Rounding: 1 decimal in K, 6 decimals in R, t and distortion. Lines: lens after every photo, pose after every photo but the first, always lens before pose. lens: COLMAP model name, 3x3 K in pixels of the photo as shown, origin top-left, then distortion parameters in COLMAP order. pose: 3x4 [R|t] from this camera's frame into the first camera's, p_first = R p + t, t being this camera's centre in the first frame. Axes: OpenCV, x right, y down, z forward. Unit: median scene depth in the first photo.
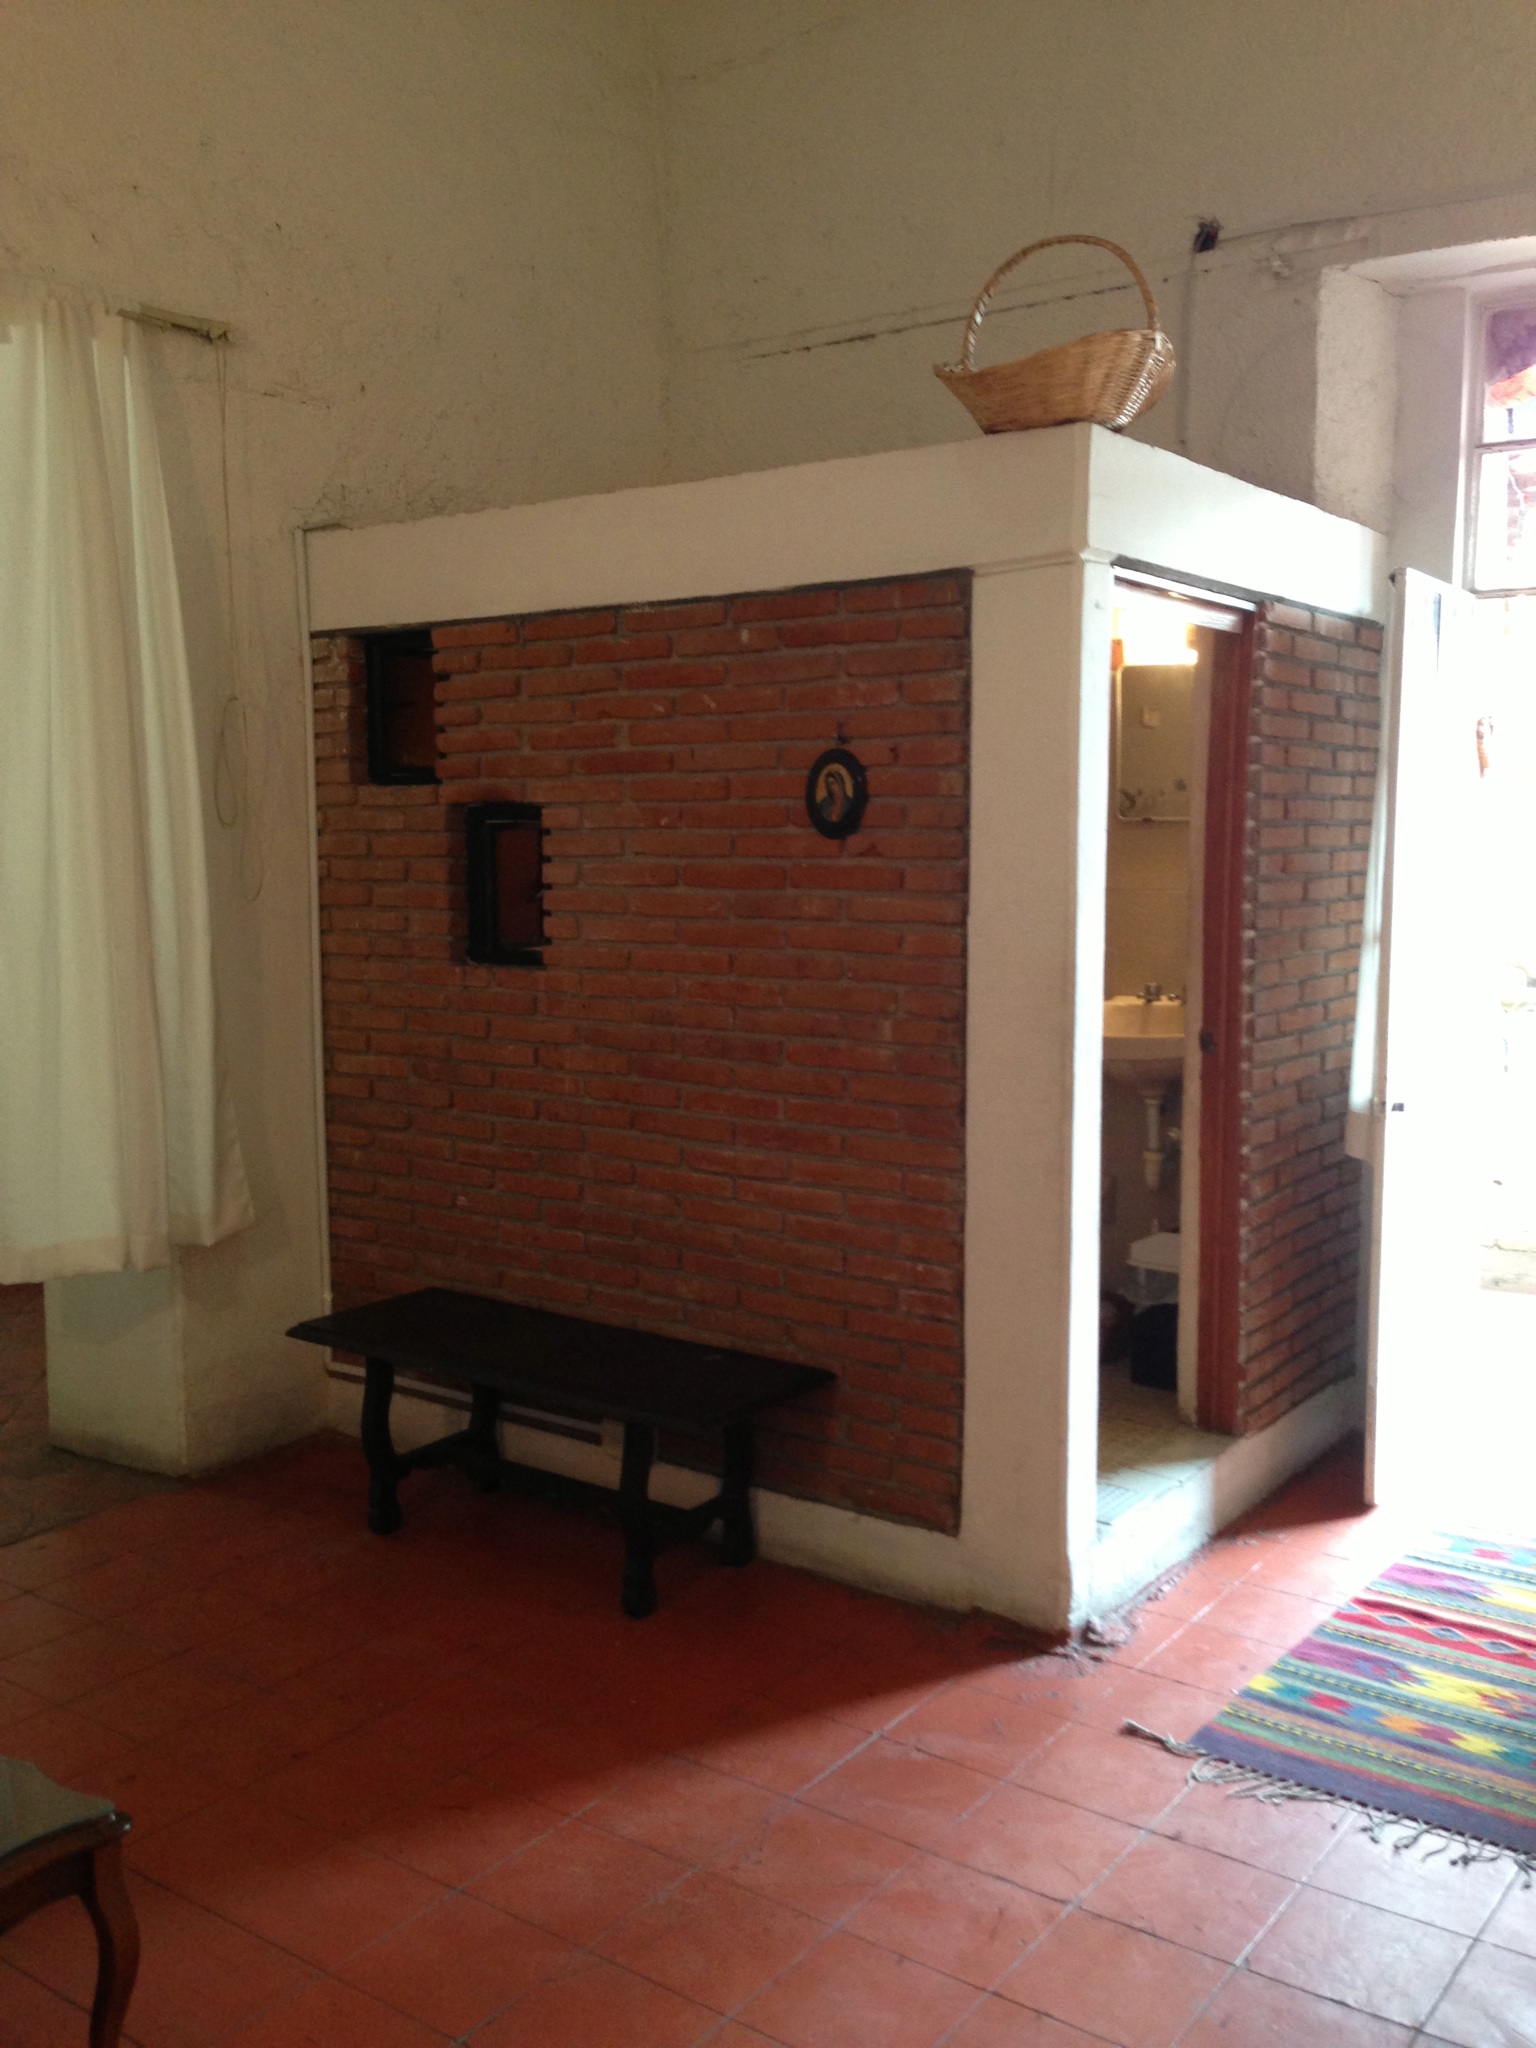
lens RADIAL K [[1849.2, 0, 768.0], [0, 1849.2, 1024.0], [0, 0, 1]] dist [0.138817, -0.253407]
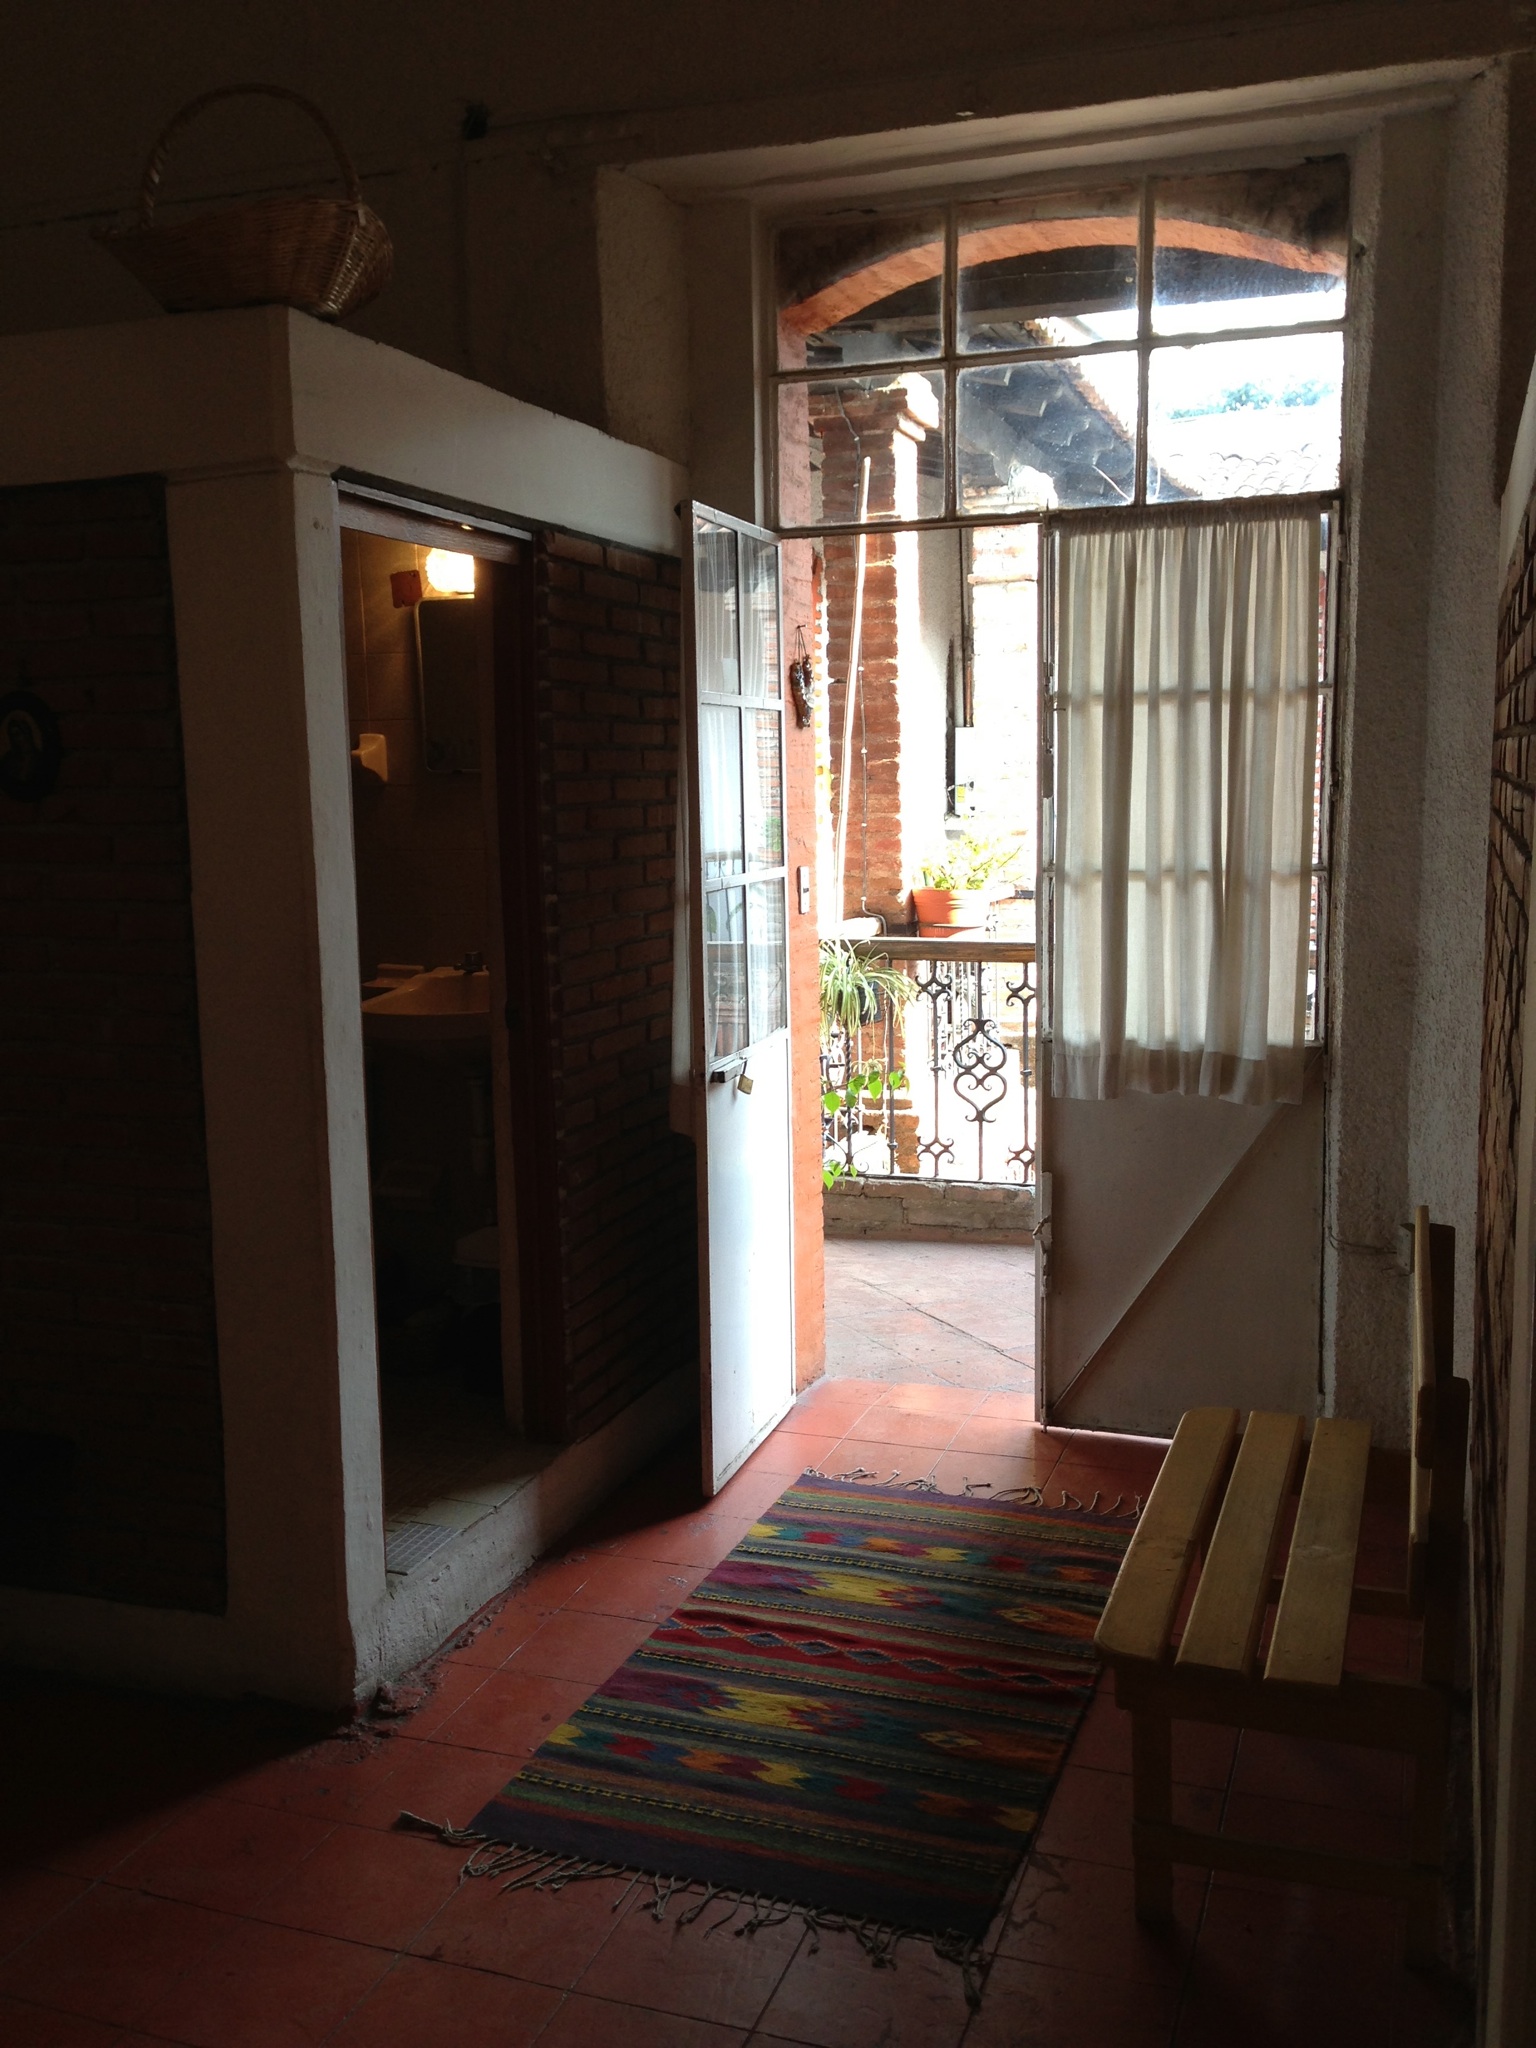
lens RADIAL K [[1856.8, 0, 768.0], [0, 1856.8, 1024.0], [0, 0, 1]] dist [0.063250, -0.026162]
pose [[0.959270, -0.053477, 0.277382, 0.118673], [0.045712, 0.998362, 0.034392, -0.015235], [-0.278767, -0.020312, 0.960144, 0.109878]]
